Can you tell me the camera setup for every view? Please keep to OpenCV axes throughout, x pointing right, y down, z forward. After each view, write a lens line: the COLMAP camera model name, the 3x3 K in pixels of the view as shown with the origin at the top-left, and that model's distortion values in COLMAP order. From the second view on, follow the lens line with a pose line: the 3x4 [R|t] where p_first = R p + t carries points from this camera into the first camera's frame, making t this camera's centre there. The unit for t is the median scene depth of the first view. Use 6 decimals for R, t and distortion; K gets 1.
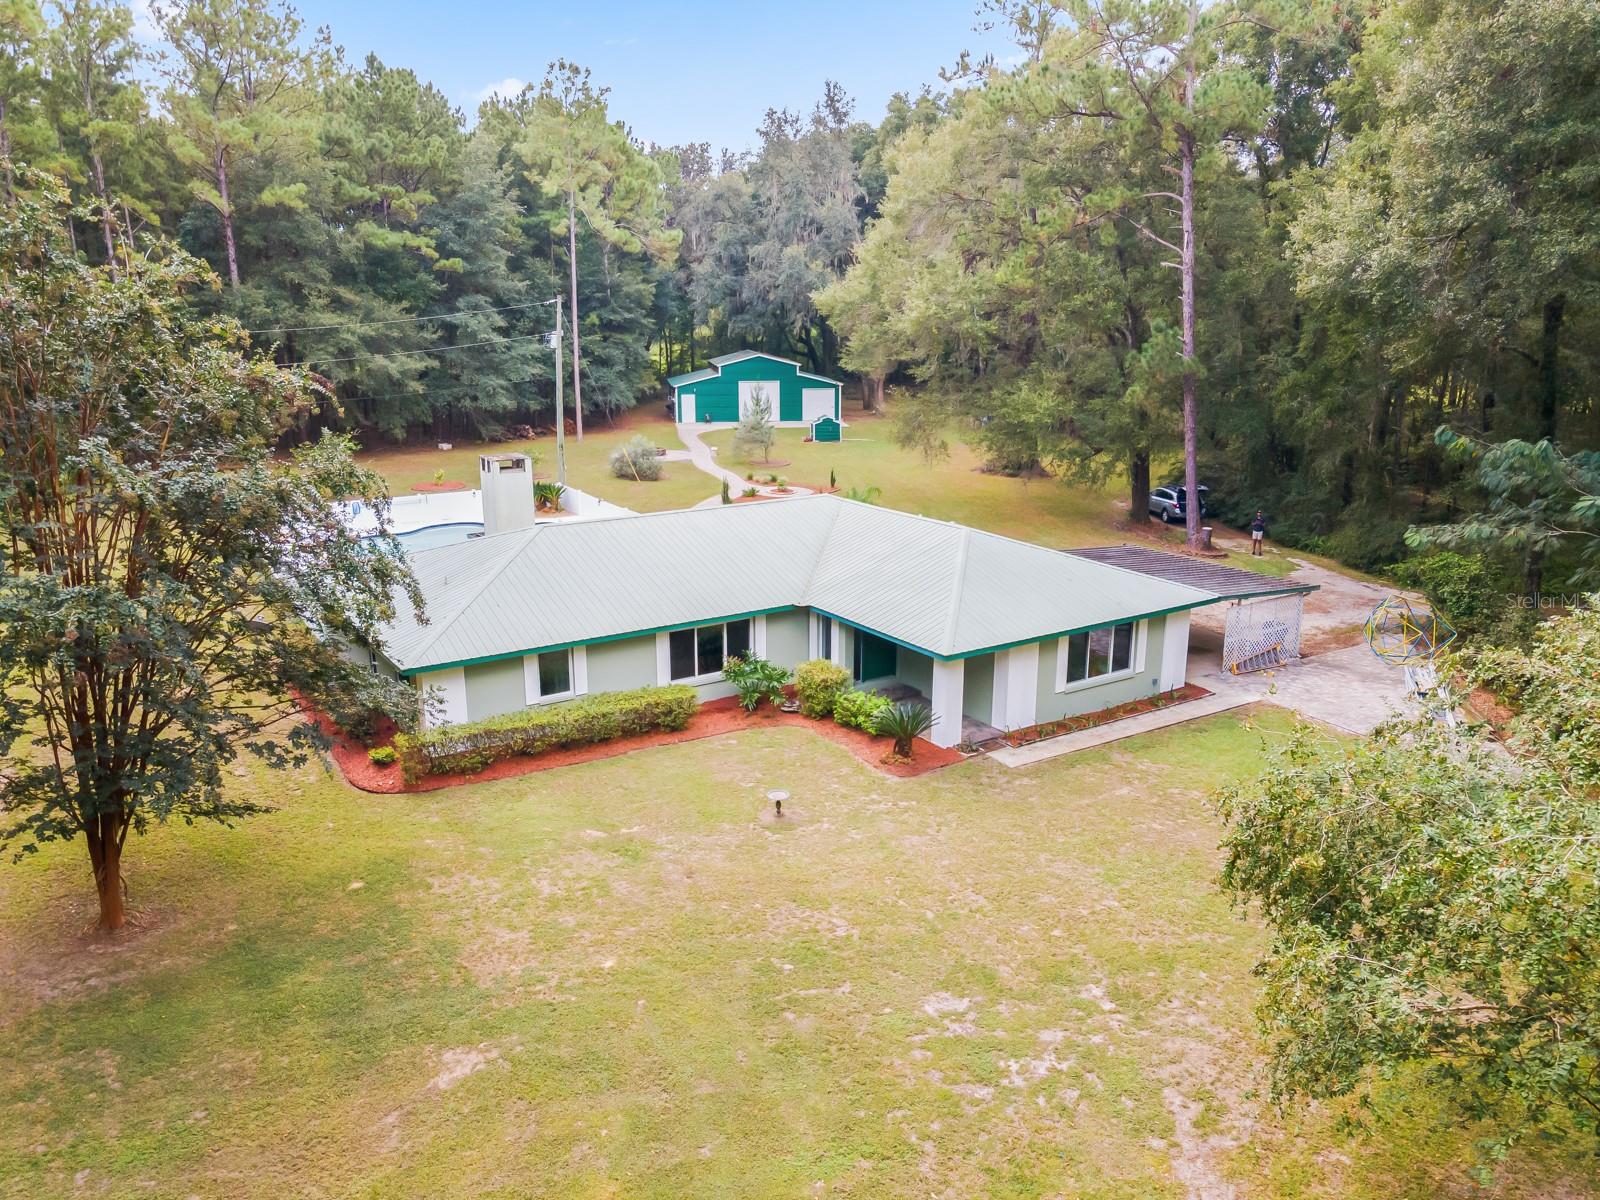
lens RADIAL K [[1170.6, 0, 800.0], [0, 1170.6, 600.0], [0, 0, 1]] dist [0.003167, 0.070038]
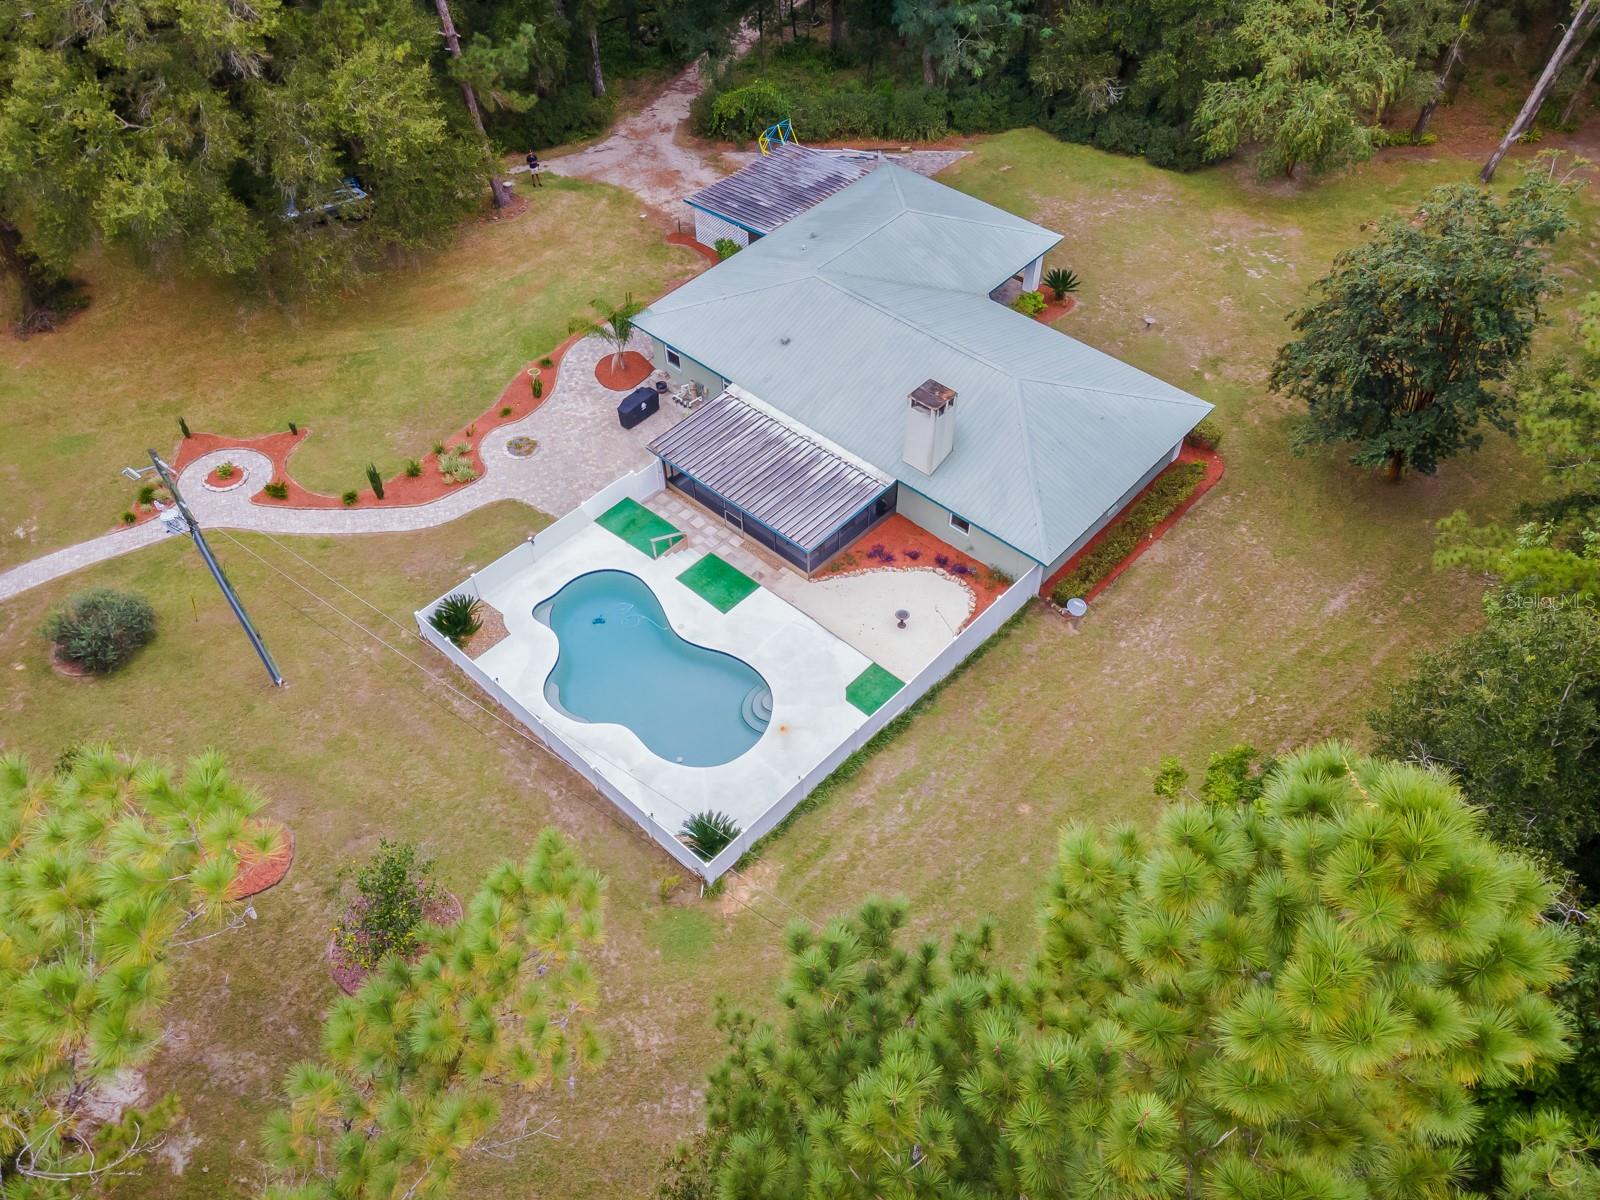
lens RADIAL K [[1170.6, 0, 800.0], [0, 1170.6, 600.0], [0, 0, 1]] dist [0.003167, 0.070038]
pose [[-0.244244, -0.728579, 0.639936, -1.246216], [0.251925, 0.589589, 0.767410, -1.031504], [-0.936418, 0.348651, 0.039544, 1.340328]]
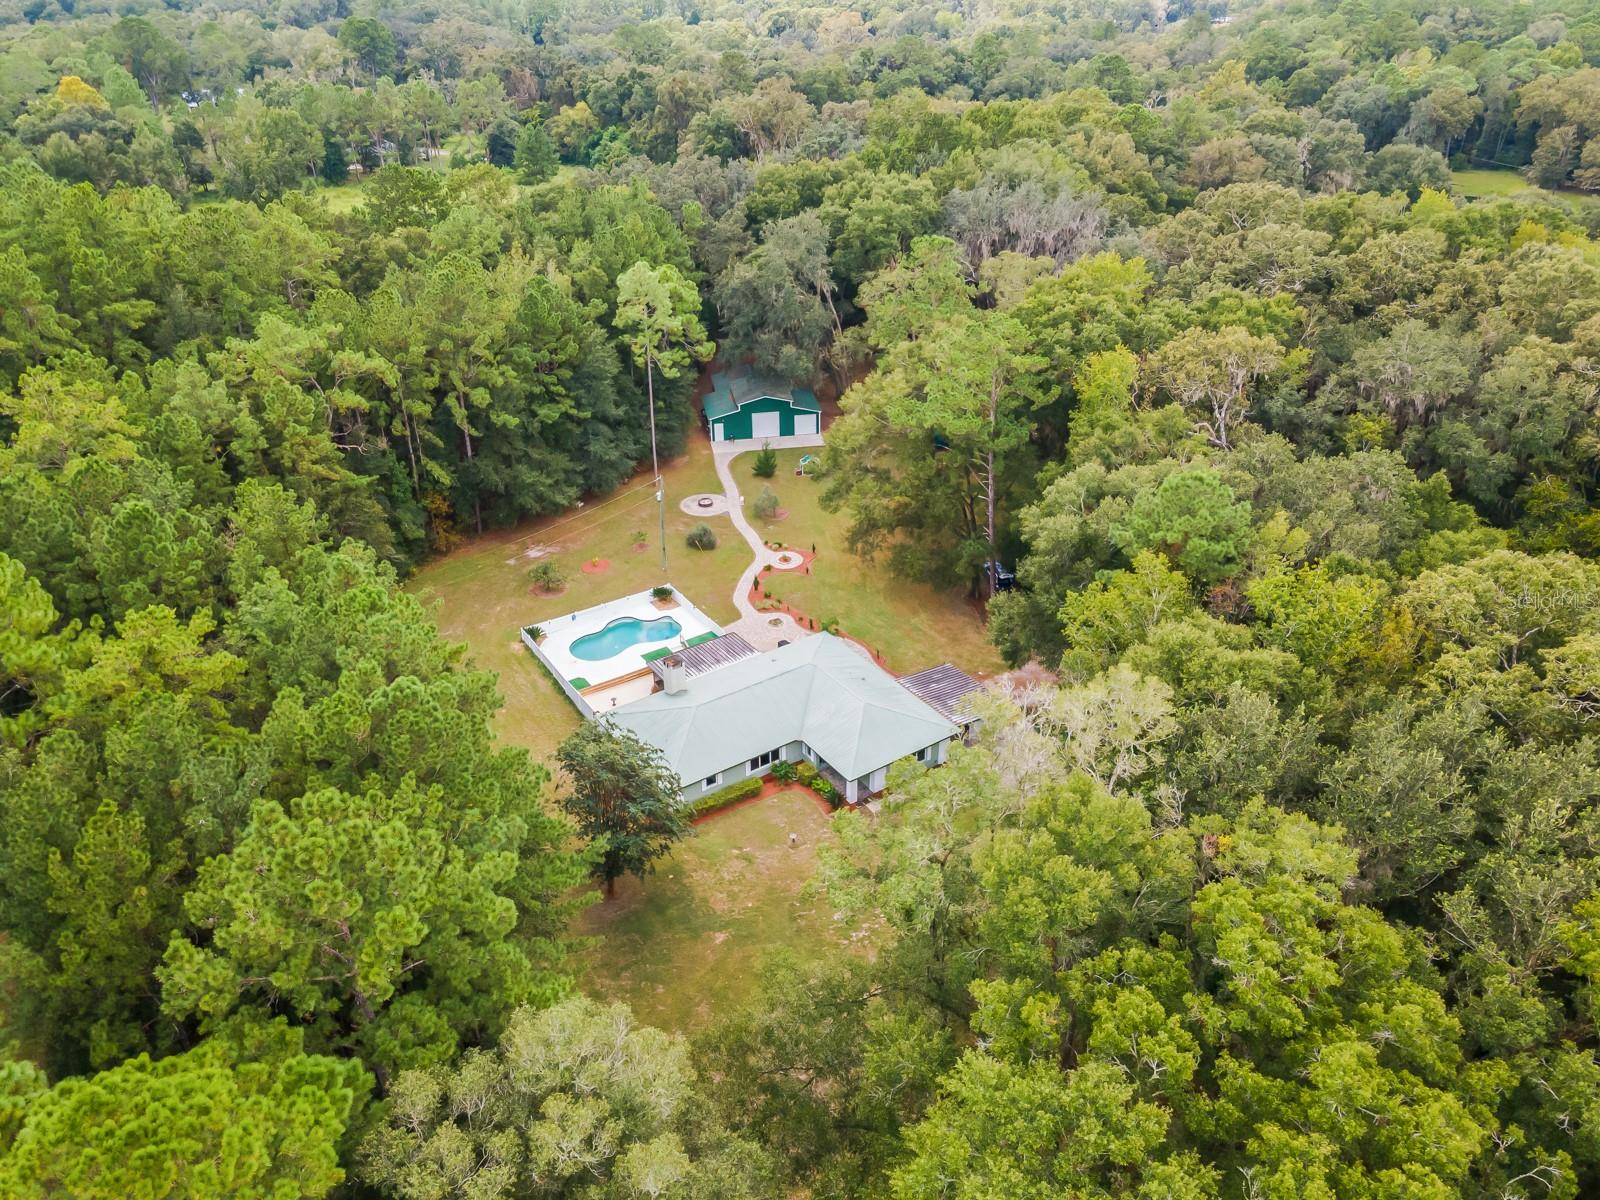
lens RADIAL K [[1162.3, 0, 800.0], [0, 1162.3, 600.0], [0, 0, 1]] dist [0.047432, -0.001939]
pose [[0.999888, -0.013480, 0.006552, -0.009892], [0.011282, 0.964728, 0.263005, -1.000077], [-0.009866, -0.262902, 0.964772, -1.453298]]
